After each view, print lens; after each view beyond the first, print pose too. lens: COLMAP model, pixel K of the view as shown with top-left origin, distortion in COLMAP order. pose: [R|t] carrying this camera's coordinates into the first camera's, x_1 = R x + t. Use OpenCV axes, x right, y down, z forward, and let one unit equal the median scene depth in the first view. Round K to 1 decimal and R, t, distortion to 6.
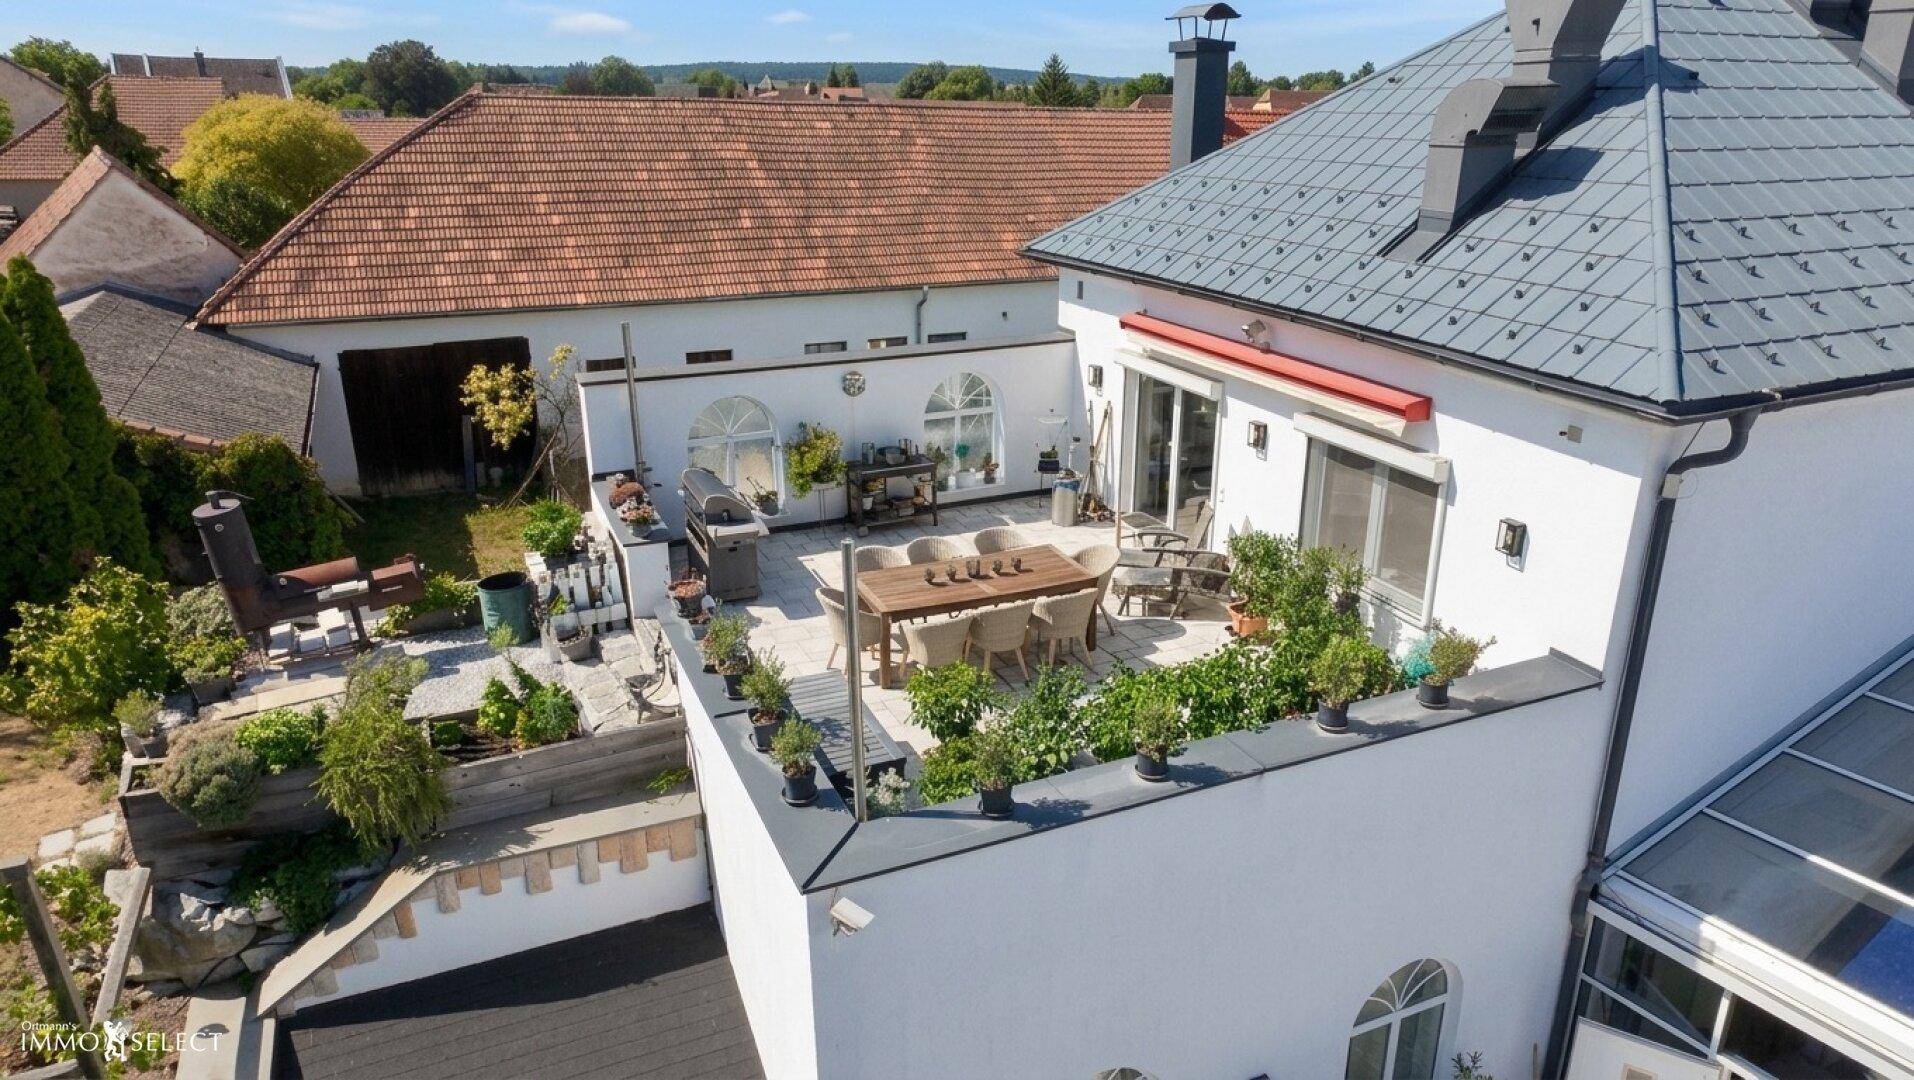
lens RADIAL K [[1216.3, 0, 957.0], [0, 1216.3, 540.0], [0, 0, 1]] dist [-0.003281, -0.002719]
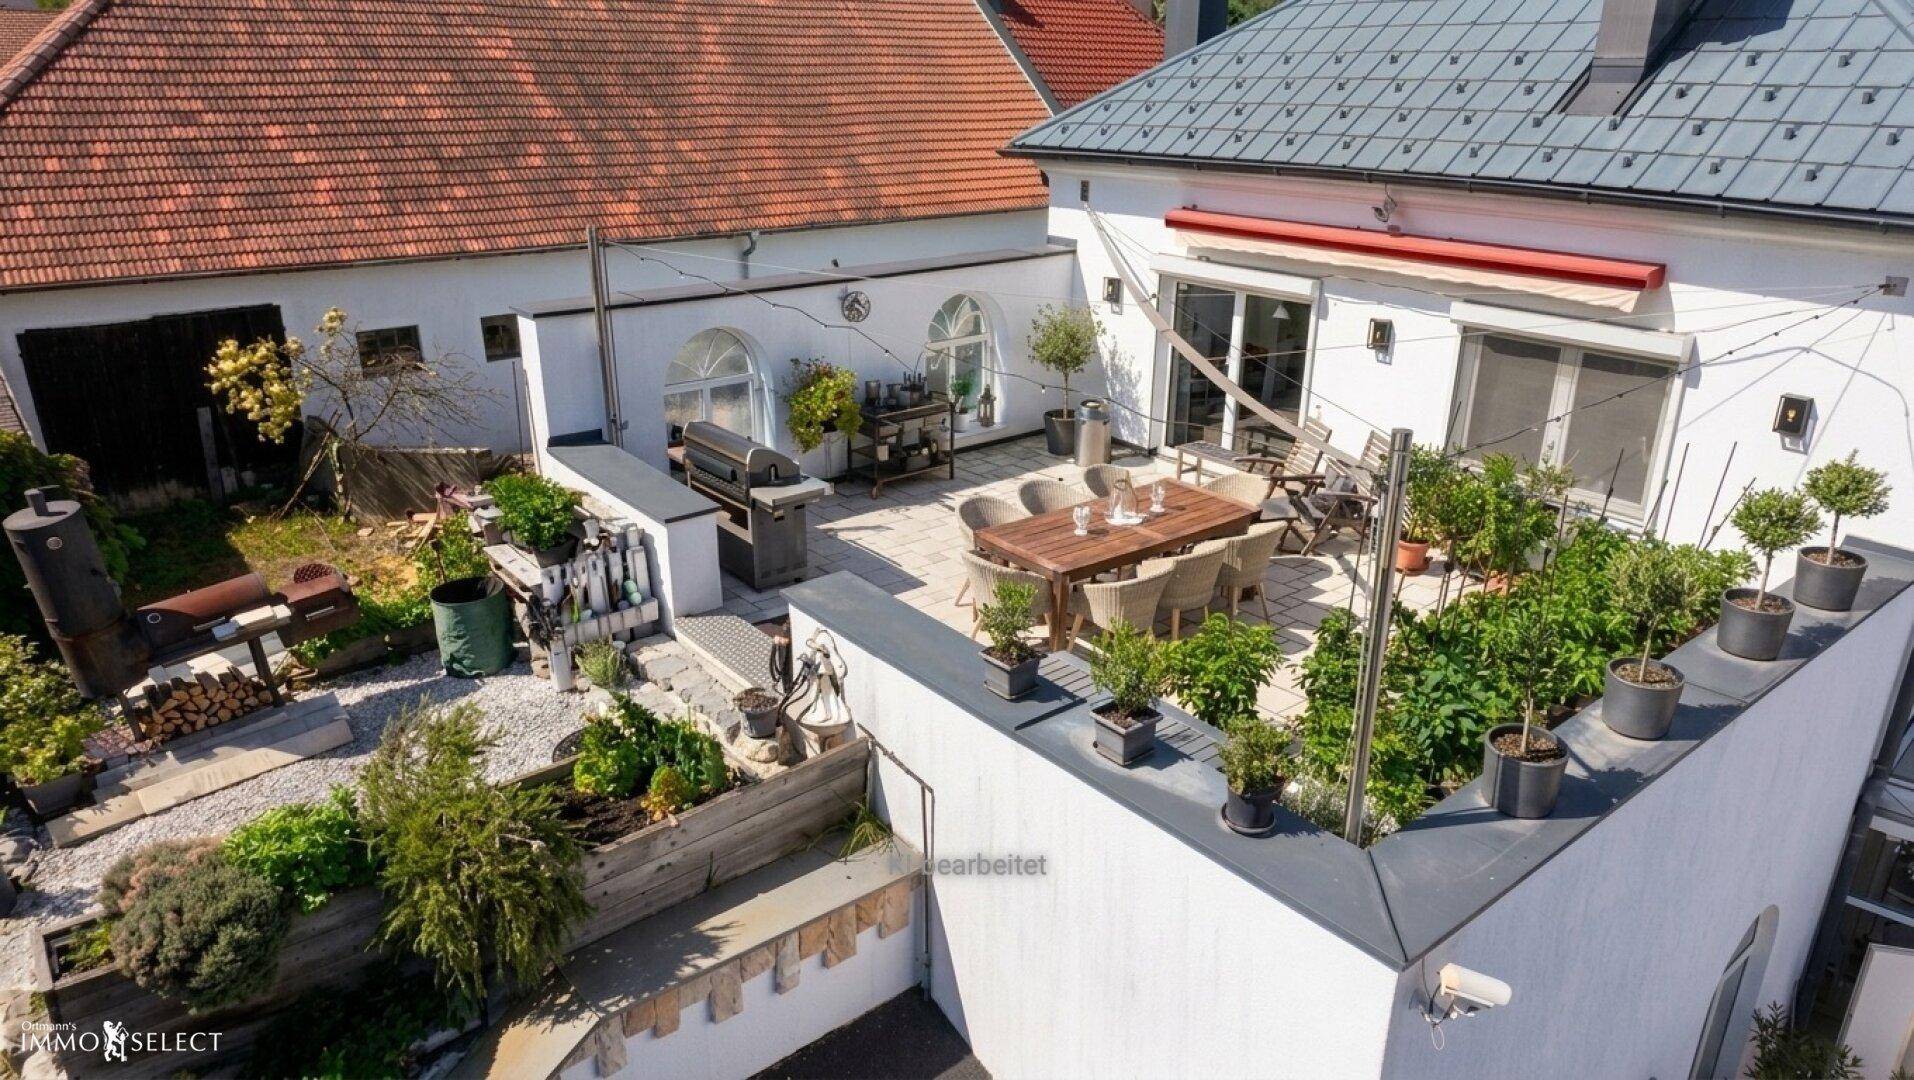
lens RADIAL K [[1234.9, 0, 957.0], [0, 1234.9, 540.0], [0, 0, 1]] dist [-0.006324, 0.000812]
pose [[0.967055, -0.089706, 0.238238, -0.268620], [0.086350, 0.995963, 0.024511, 0.012219], [-0.239475, -0.003131, 0.970897, 0.221105]]
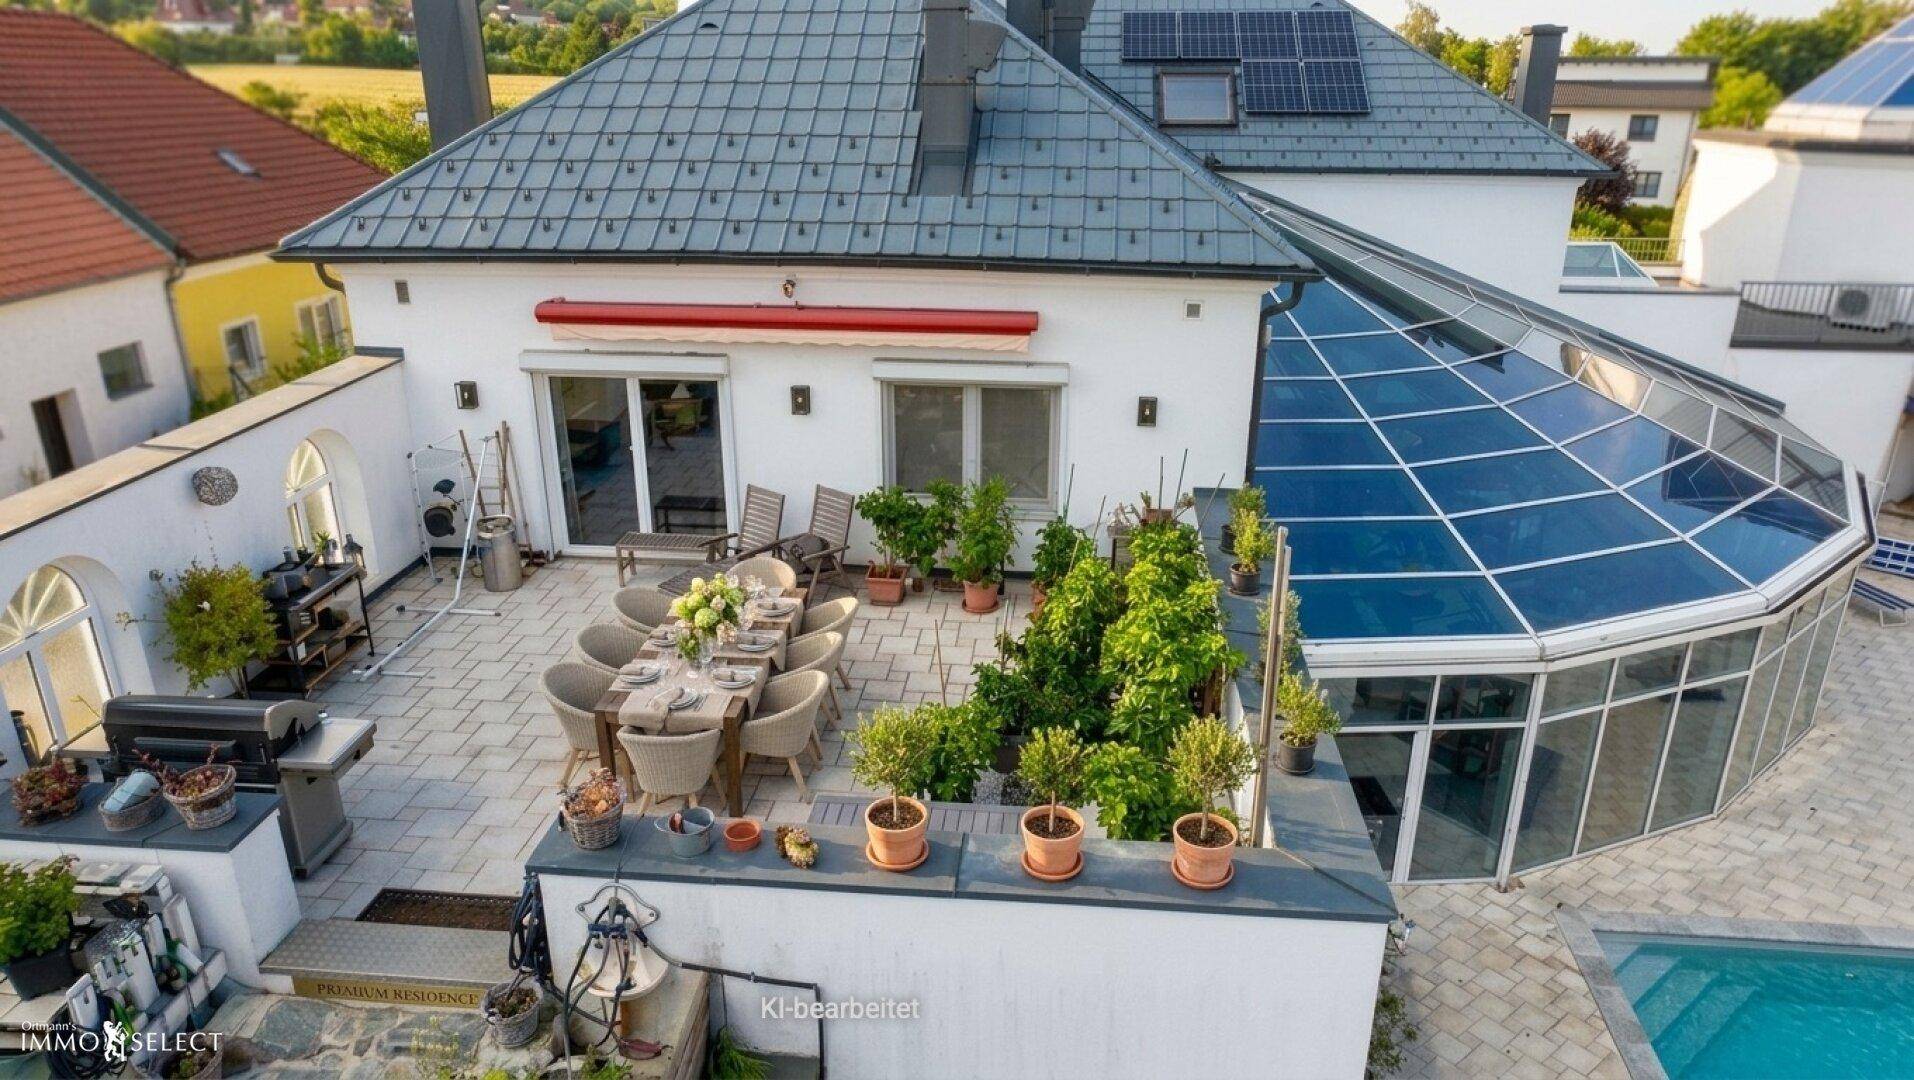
lens RADIAL K [[1234.9, 0, 957.0], [0, 1234.9, 540.0], [0, 0, 1]] dist [-0.006324, 0.000812]
pose [[0.479298, -0.320789, 0.816926, -0.508265], [0.298760, 0.934853, 0.191811, -0.131813], [-0.825237, 0.152131, 0.543912, 0.406040]]
